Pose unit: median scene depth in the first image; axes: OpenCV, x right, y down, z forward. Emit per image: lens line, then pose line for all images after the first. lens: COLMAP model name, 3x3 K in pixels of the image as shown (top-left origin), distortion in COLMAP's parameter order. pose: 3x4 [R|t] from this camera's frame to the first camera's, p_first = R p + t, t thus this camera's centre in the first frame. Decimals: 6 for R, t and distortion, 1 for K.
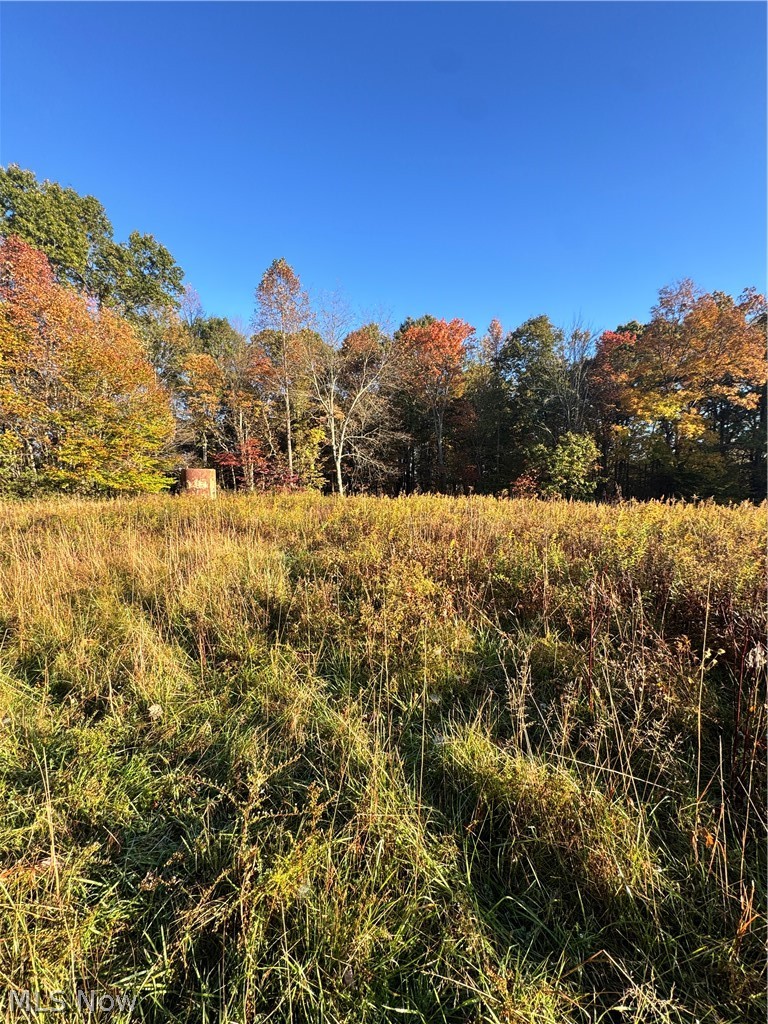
lens RADIAL K [[409.9, 0, 384.8], [0, 409.9, 511.8], [0, 0, 1]] dist [-0.003889, -0.000075]
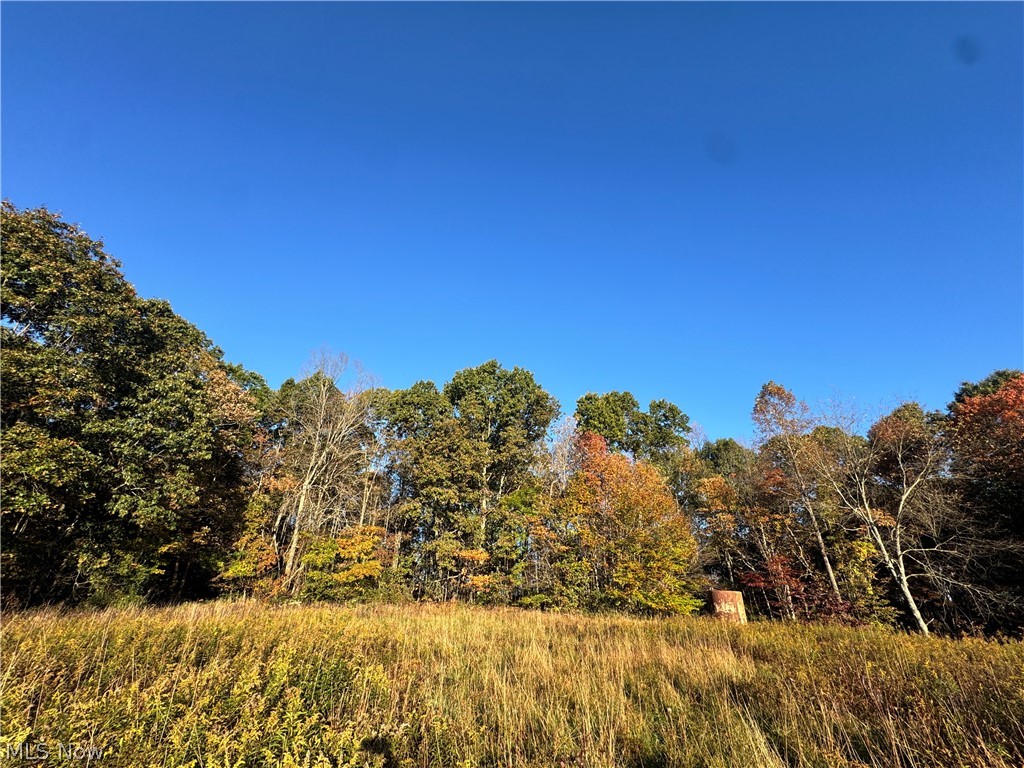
lens RADIAL K [[409.9, 0, 511.5], [0, 409.9, 382.8], [0, 0, 1]] dist [-0.003889, -0.000075]
pose [[0.637671, -0.326405, -0.697736, 0.076553], [-0.101644, 0.862213, -0.496243, 0.006766], [0.763573, 0.387361, 0.516631, -0.113460]]
